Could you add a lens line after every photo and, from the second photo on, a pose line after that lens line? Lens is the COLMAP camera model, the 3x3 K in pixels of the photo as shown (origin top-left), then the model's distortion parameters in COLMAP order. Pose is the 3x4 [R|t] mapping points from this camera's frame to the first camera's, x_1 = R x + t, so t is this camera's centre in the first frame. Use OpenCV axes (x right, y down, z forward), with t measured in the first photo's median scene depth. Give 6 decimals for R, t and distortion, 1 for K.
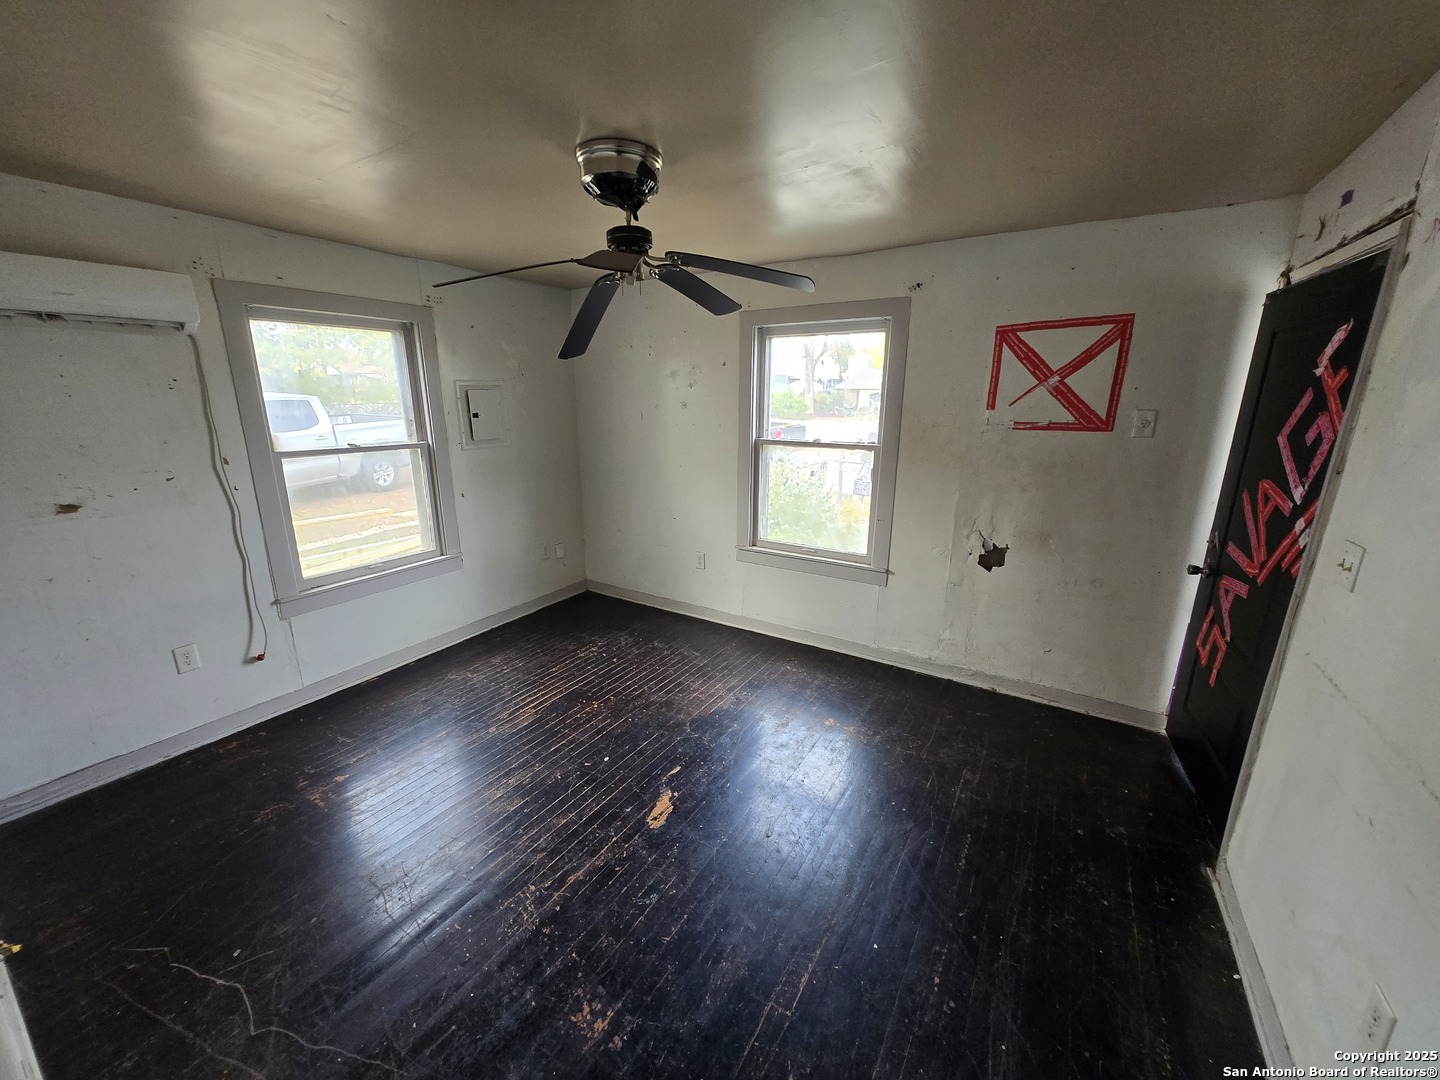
lens RADIAL K [[557.1, 0, 713.4], [0, 557.1, 538.2], [0, 0, 1]] dist [0.008008, -0.003900]
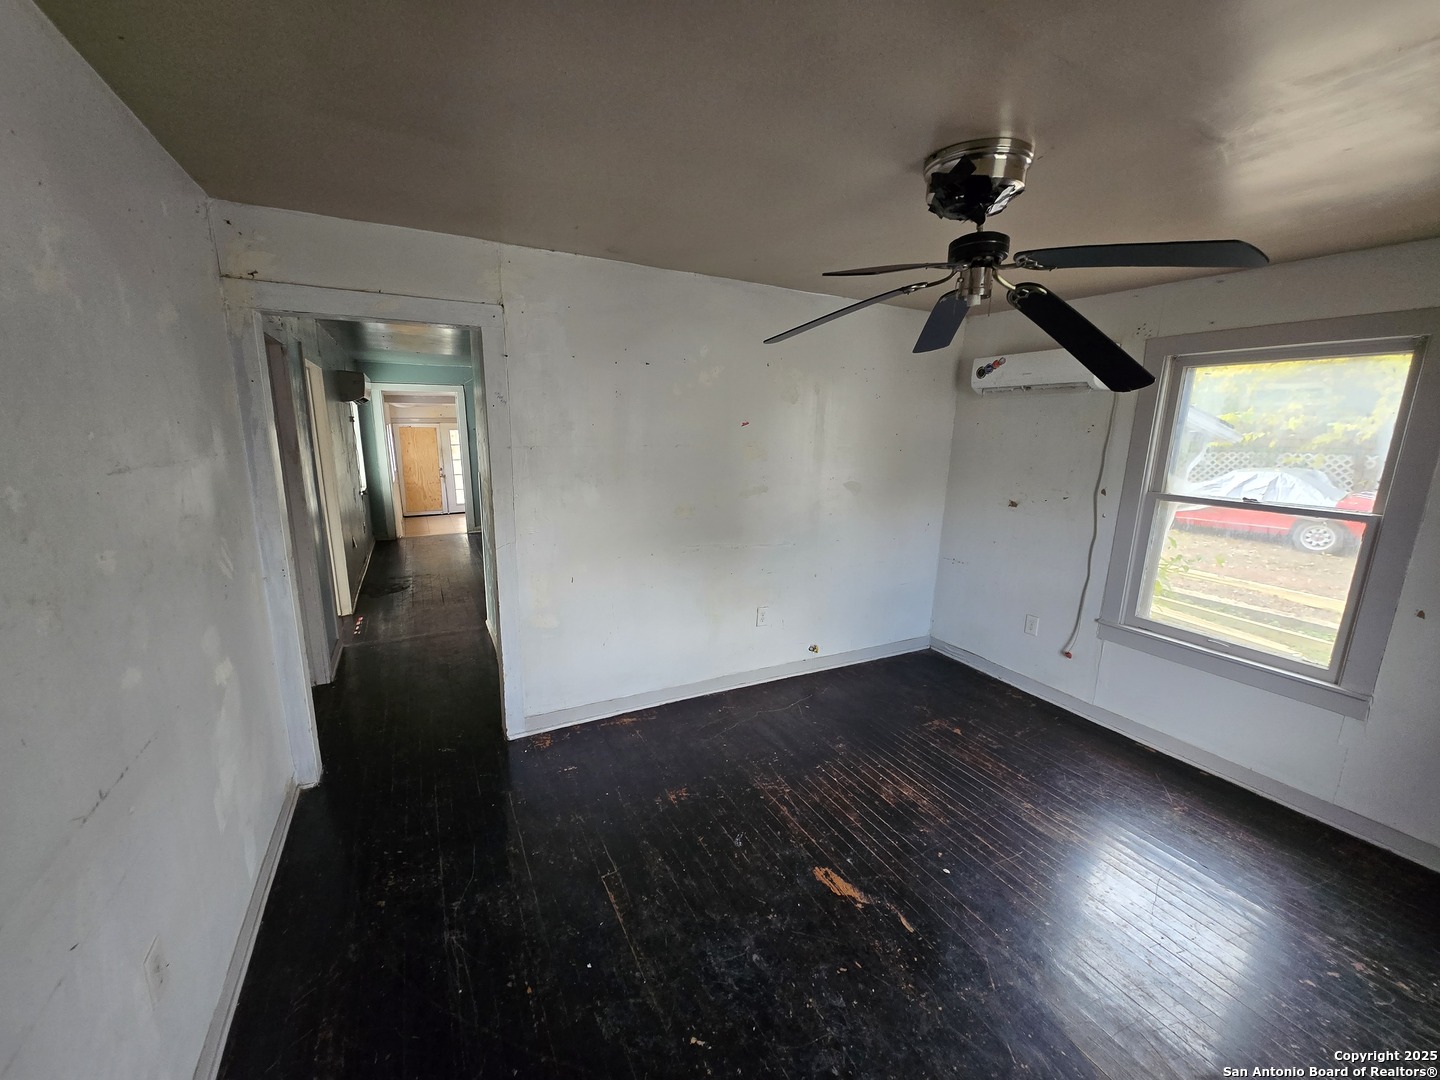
lens RADIAL K [[557.1, 0, 713.4], [0, 557.1, 538.2], [0, 0, 1]] dist [0.008008, -0.003900]
pose [[-0.494270, 0.162623, -0.853962, 0.645613], [-0.234882, 0.920826, 0.311305, -0.250440], [0.836975, 0.354449, -0.416940, 0.938088]]
